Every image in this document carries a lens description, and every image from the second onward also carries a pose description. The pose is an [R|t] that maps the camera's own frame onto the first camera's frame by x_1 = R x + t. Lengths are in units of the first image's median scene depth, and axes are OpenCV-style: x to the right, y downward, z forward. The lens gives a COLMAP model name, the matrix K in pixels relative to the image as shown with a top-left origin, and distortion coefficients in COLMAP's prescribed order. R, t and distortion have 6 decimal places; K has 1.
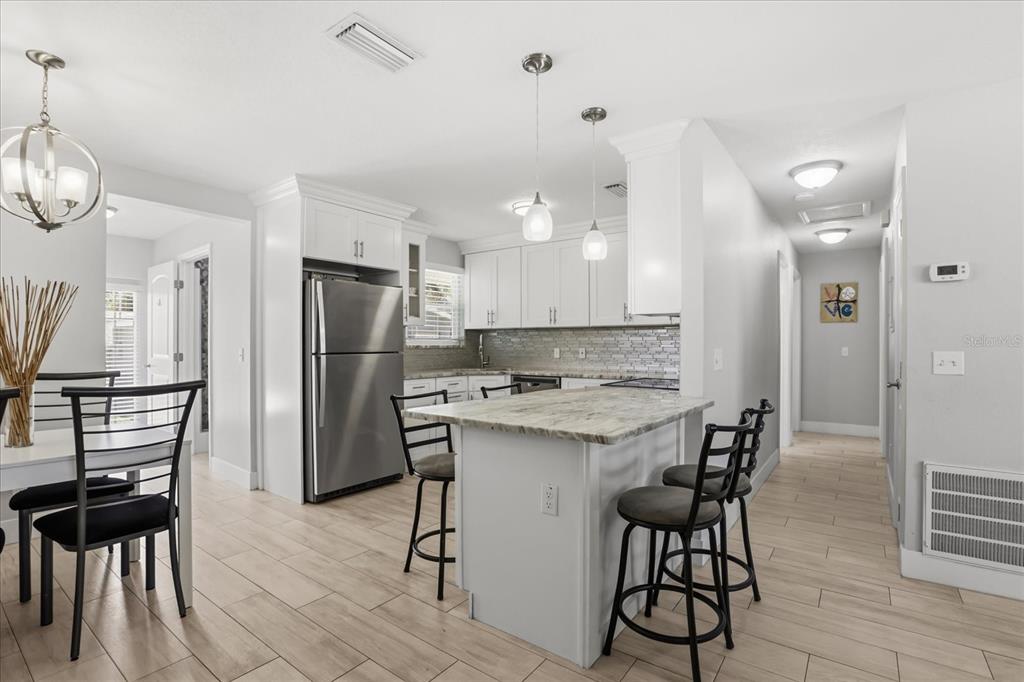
lens RADIAL K [[475.8, 0, 511.5], [0, 475.8, 343.8], [0, 0, 1]] dist [-0.019335, 0.008428]
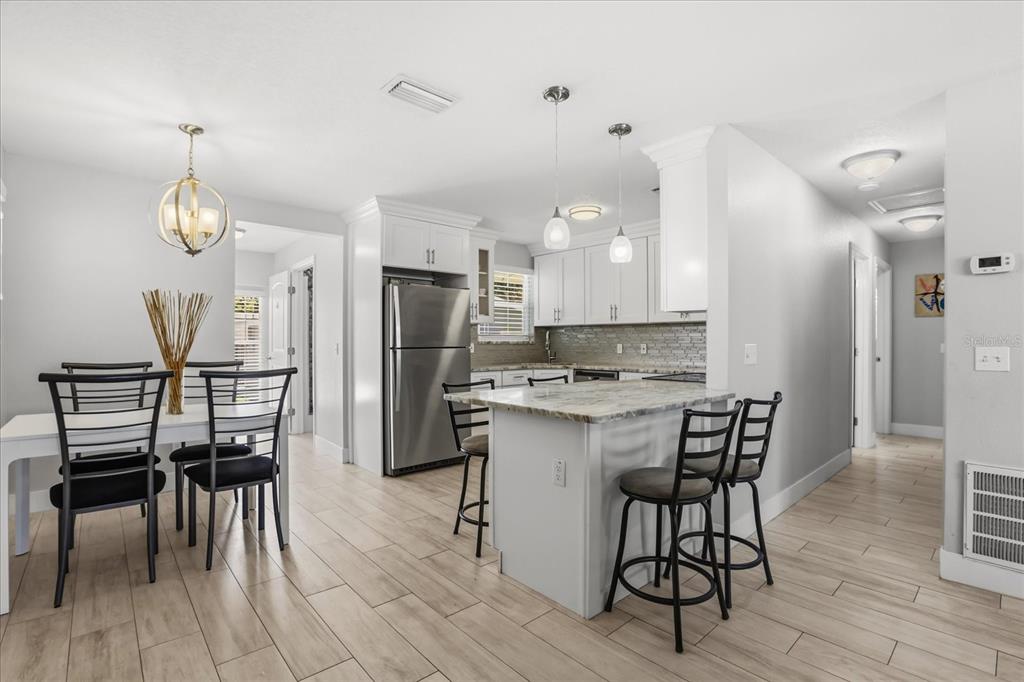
lens RADIAL K [[472.6, 0, 512.0], [0, 472.6, 341.0], [0, 0, 1]] dist [-0.017140, 0.010336]
pose [[0.980817, 0.000198, -0.194930, 0.102109], [0.000033, 0.999999, 0.001180, 0.001997], [0.194930, -0.001164, 0.980816, -0.083261]]
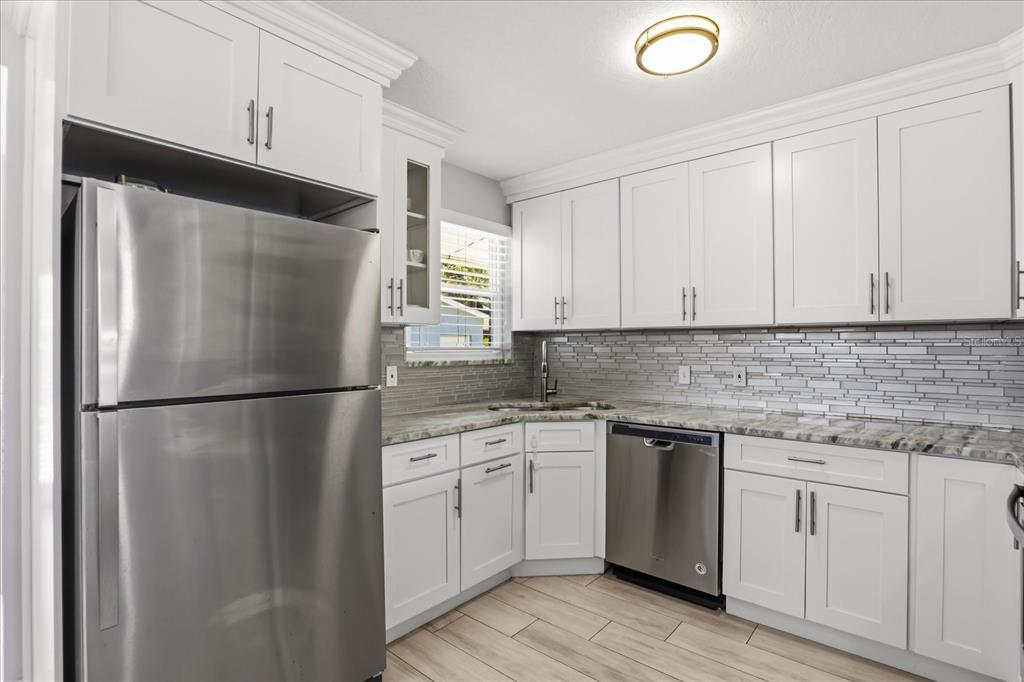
lens RADIAL K [[490.9, 0, 523.3], [0, 490.9, 349.7], [0, 0, 1]] dist [-0.049600, 0.000131]
pose [[0.998991, -0.000397, -0.044905, -0.098390], [0.000696, 0.999978, 0.006650, -0.020775], [0.044902, -0.006675, 0.998969, 0.686020]]
